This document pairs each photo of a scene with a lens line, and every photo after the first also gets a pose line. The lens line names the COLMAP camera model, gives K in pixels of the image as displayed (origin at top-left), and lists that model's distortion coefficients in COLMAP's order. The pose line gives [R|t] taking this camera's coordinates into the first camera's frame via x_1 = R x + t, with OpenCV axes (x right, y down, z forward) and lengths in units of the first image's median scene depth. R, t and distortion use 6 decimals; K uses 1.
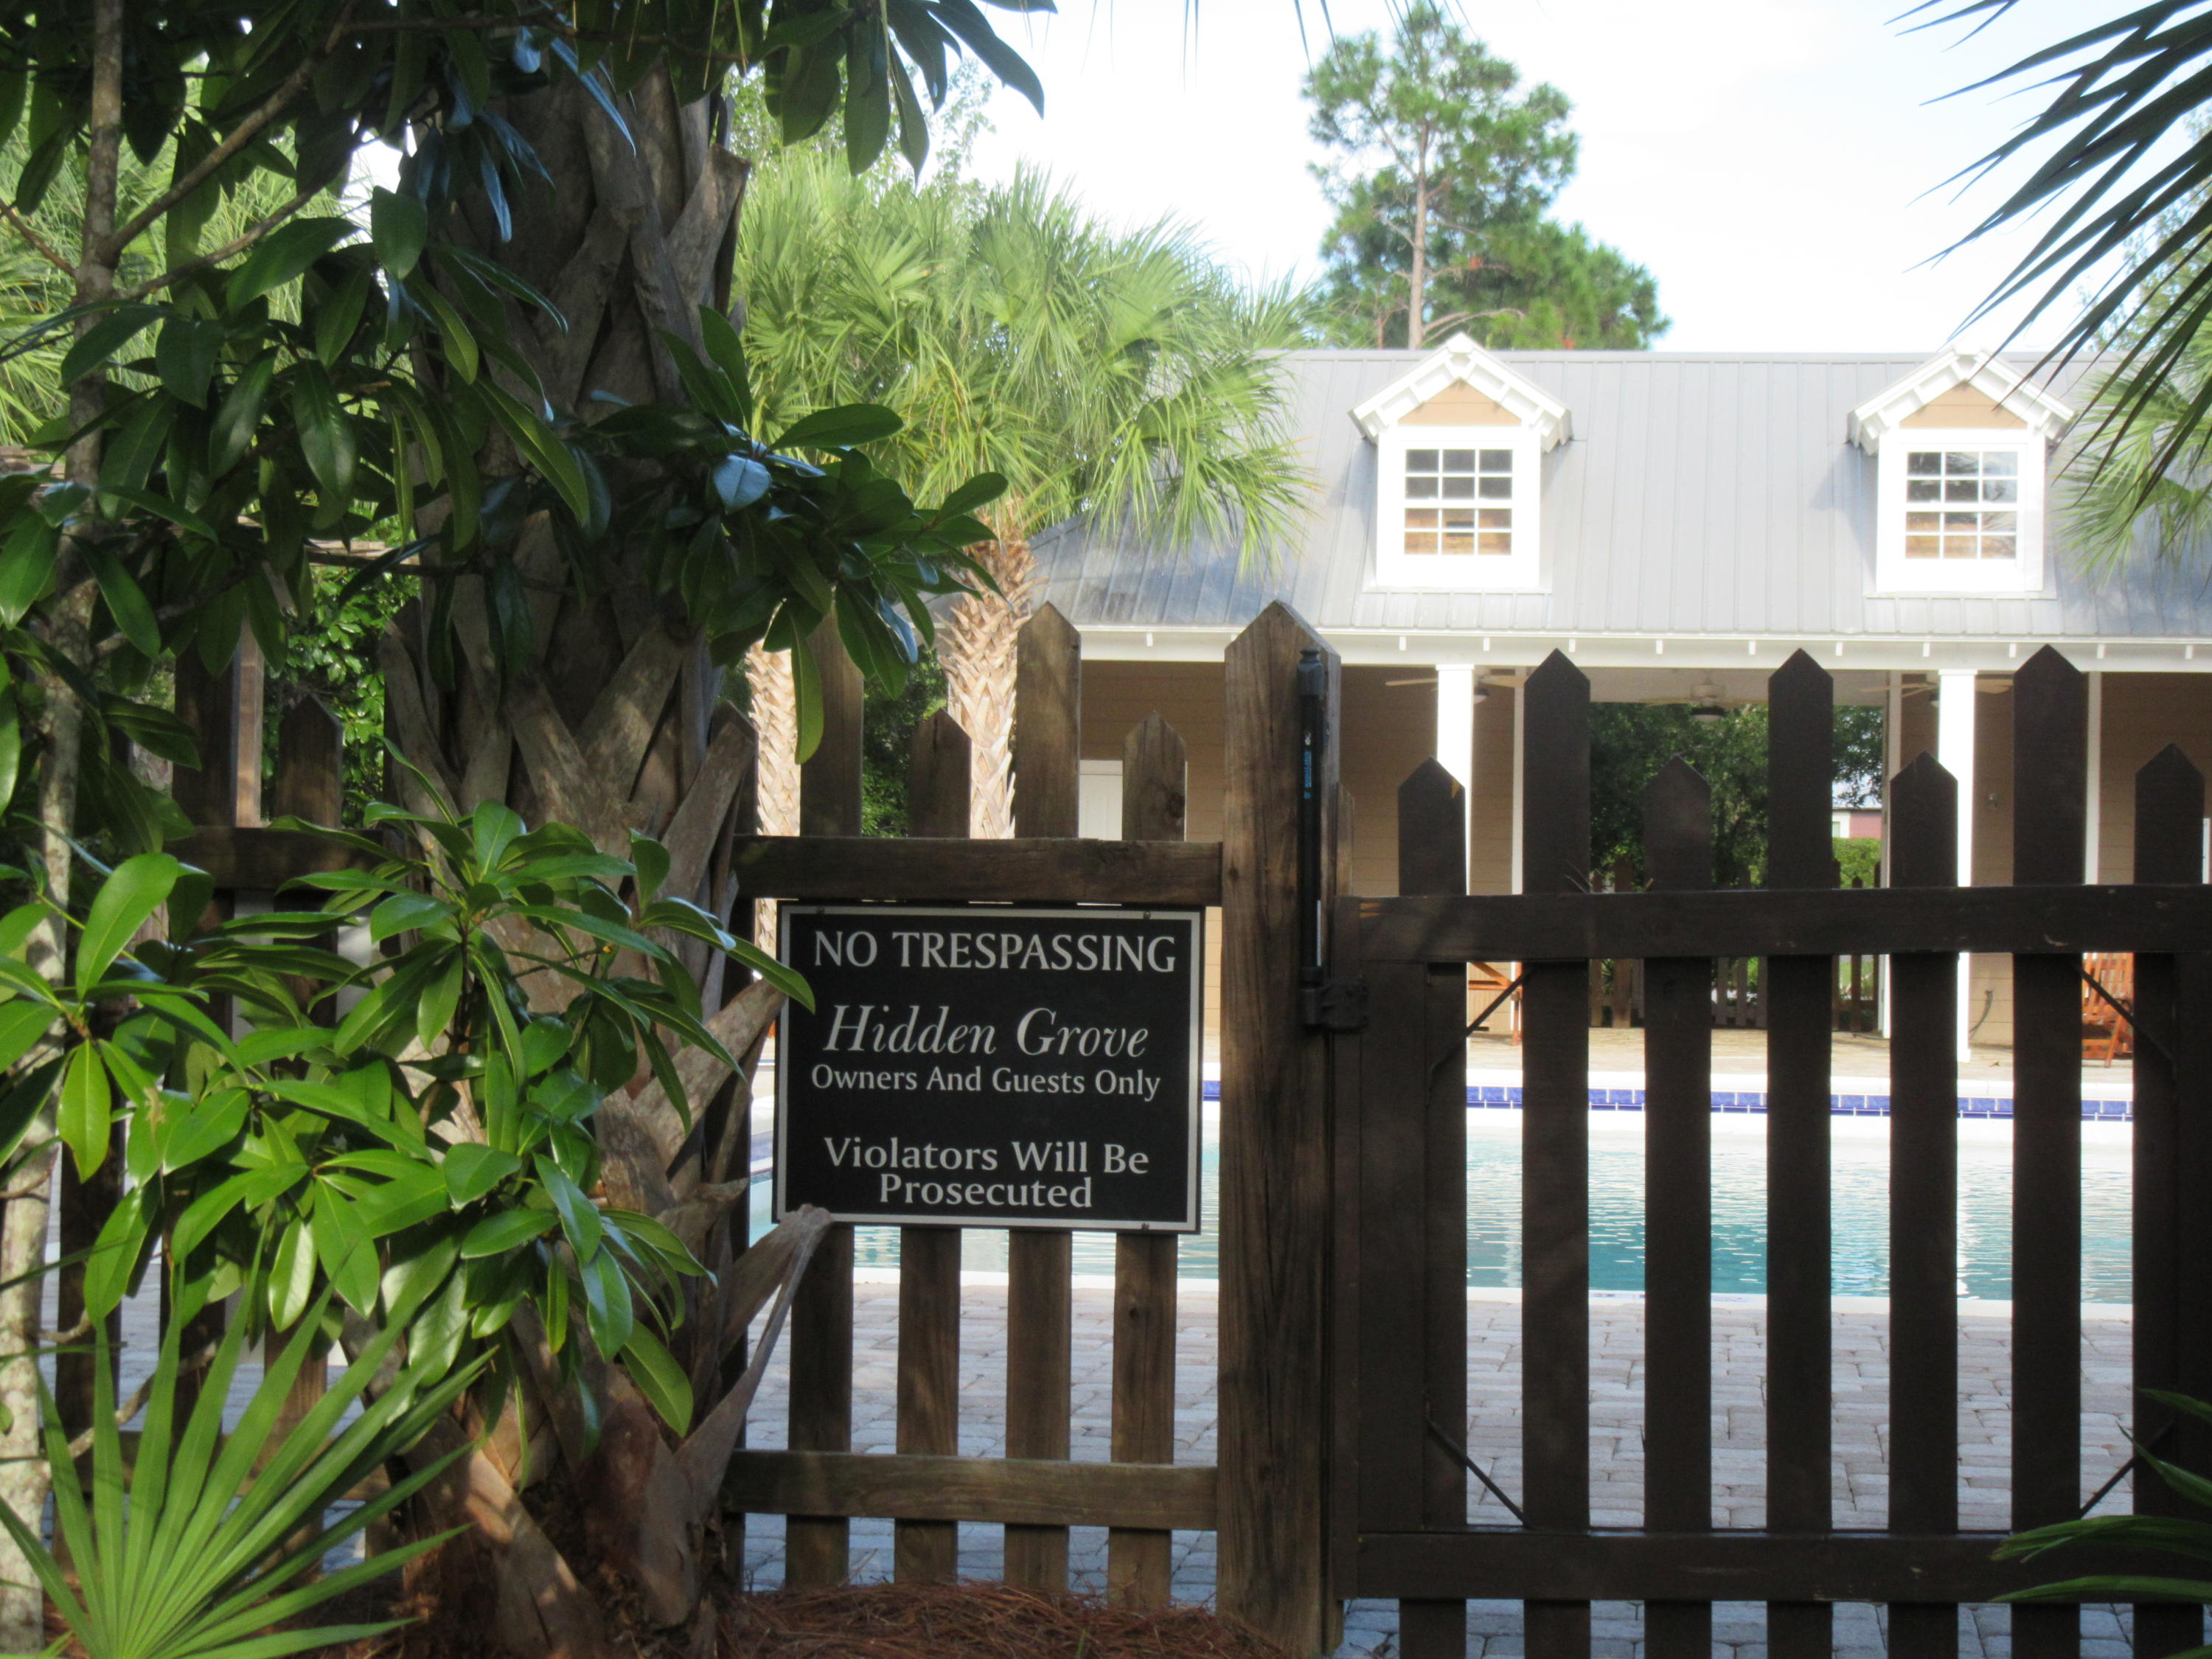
lens RADIAL K [[4496.3, 0, 1193.4], [0, 4496.3, 834.0], [0, 0, 1]] dist [0.029797, 0.030183]
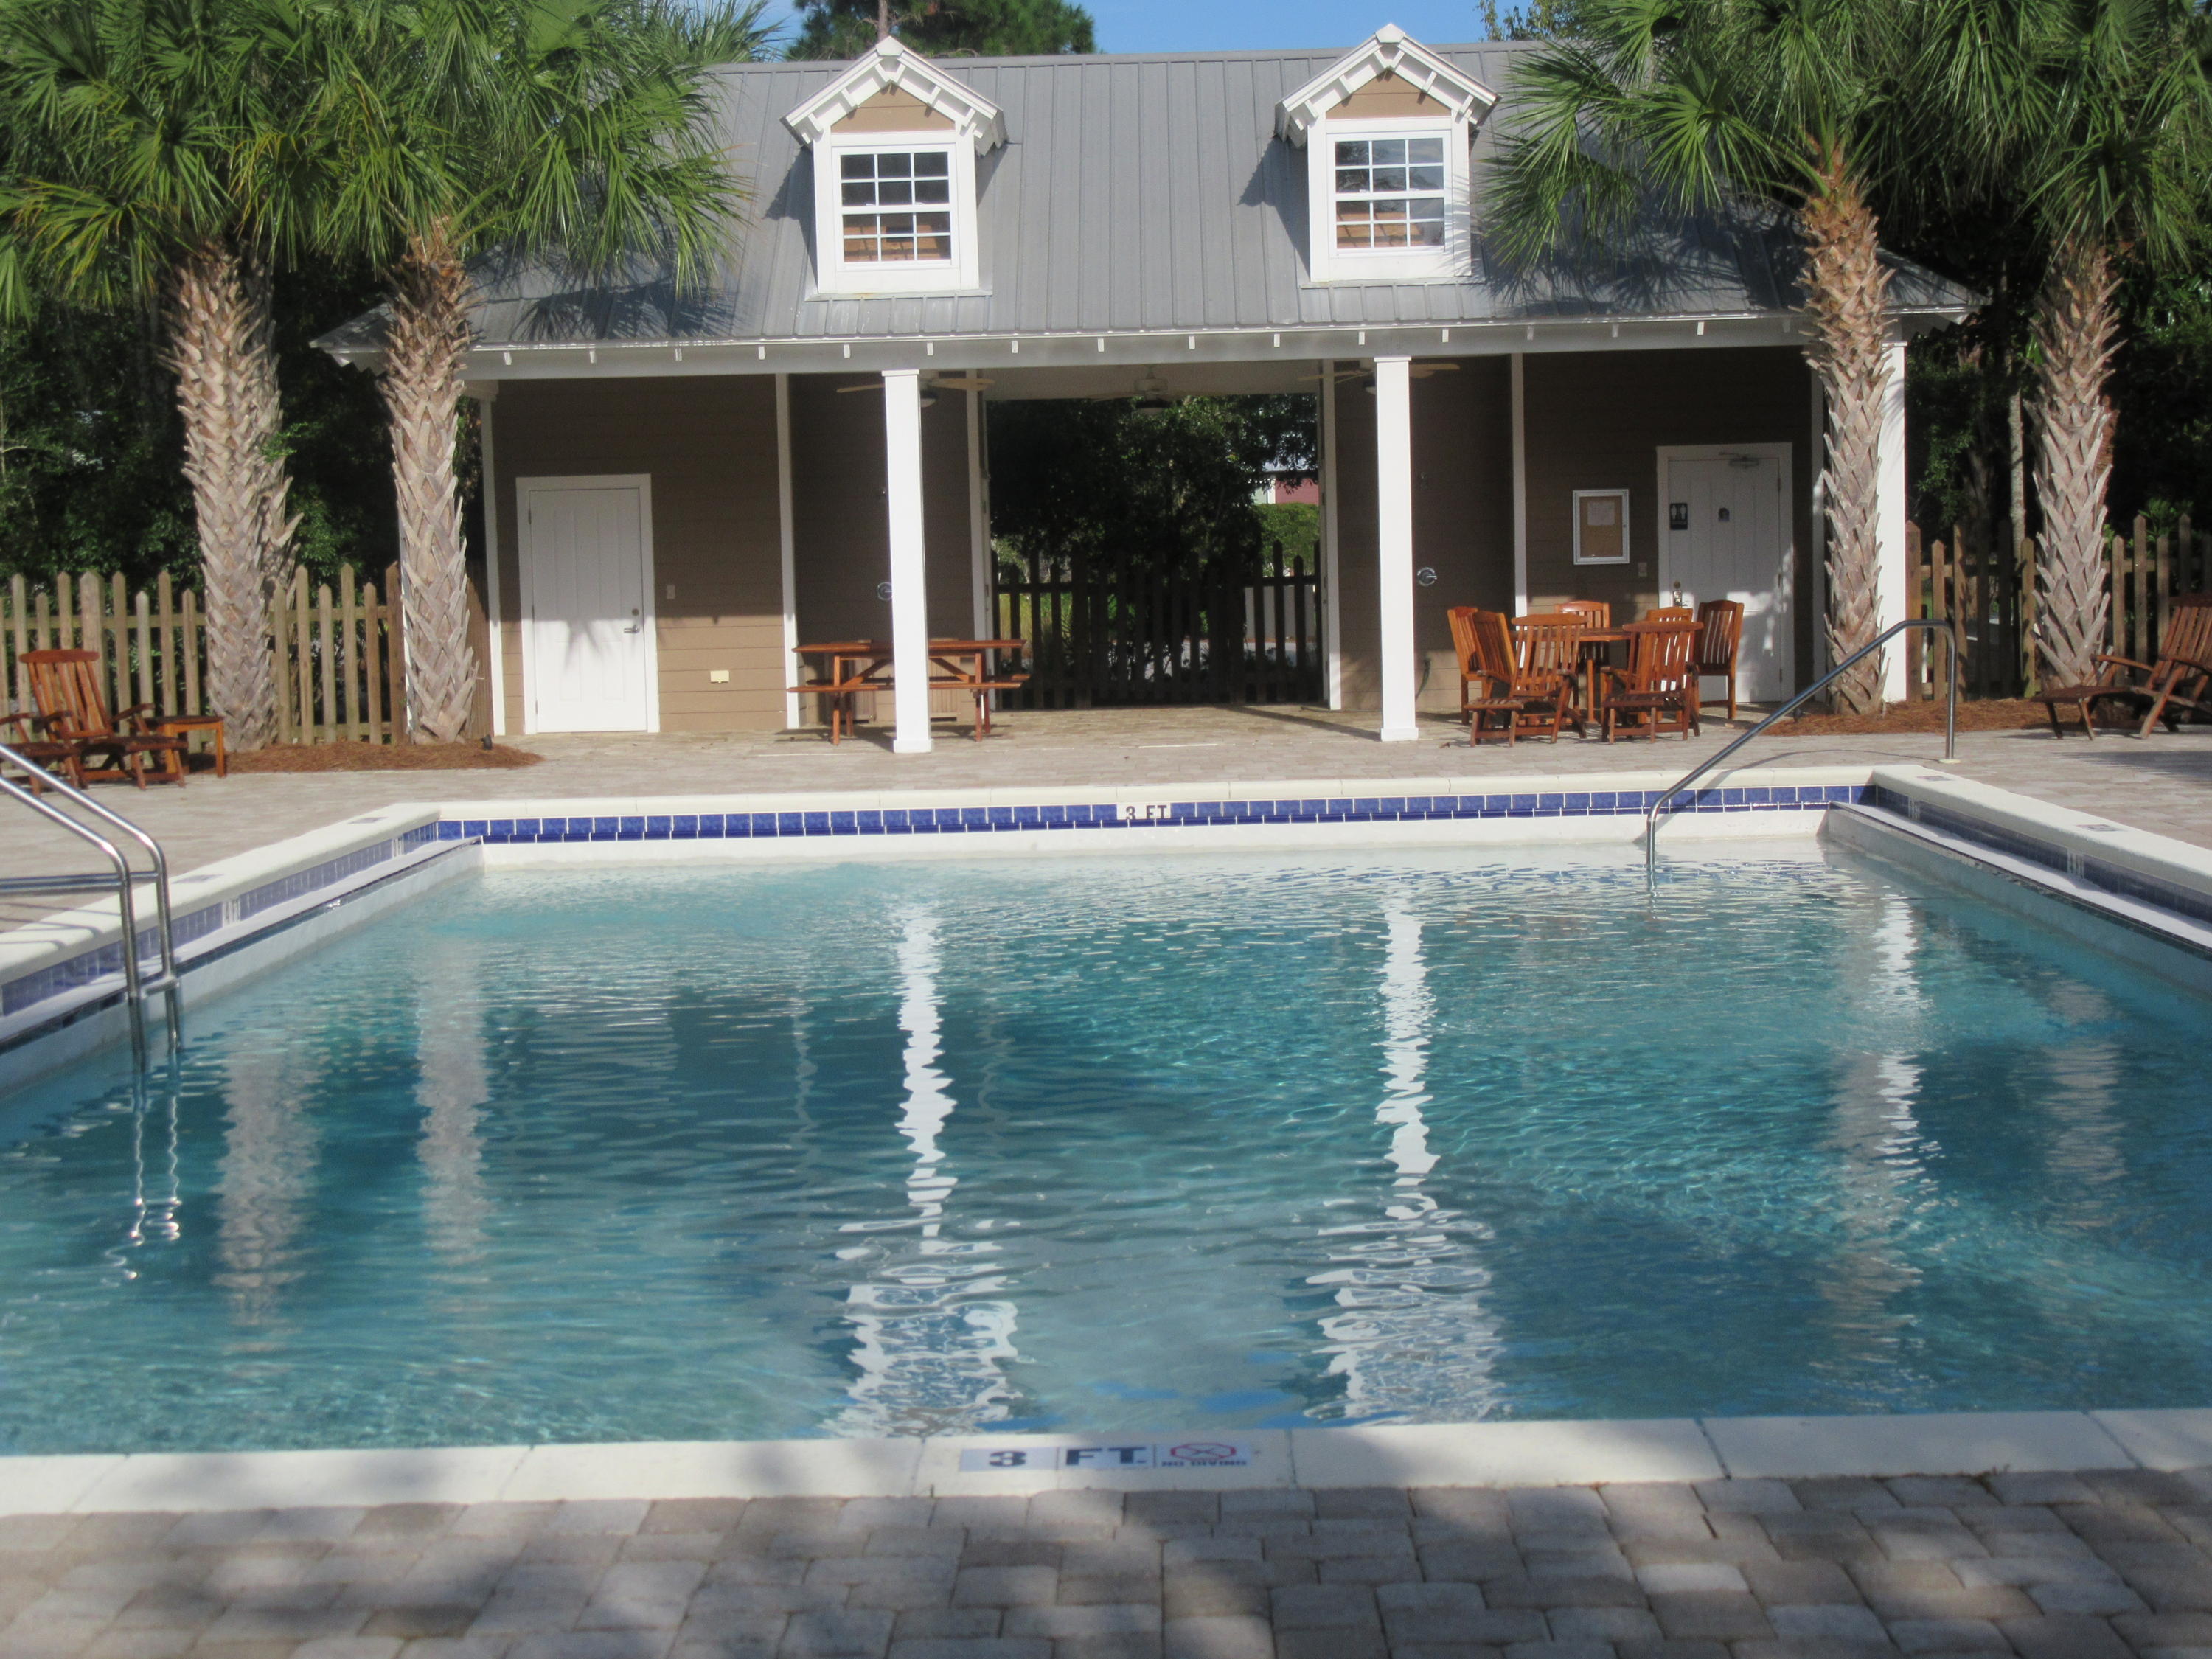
lens RADIAL K [[3747.7, 0, 1144.4], [0, 3747.7, 825.7], [0, 0, 1]] dist [0.050451, -0.111623]
pose [[0.993033, -0.051333, 0.106068, 0.018215], [0.042154, 0.995312, 0.087044, -0.006992], [-0.110039, -0.081966, 0.990542, 0.153101]]
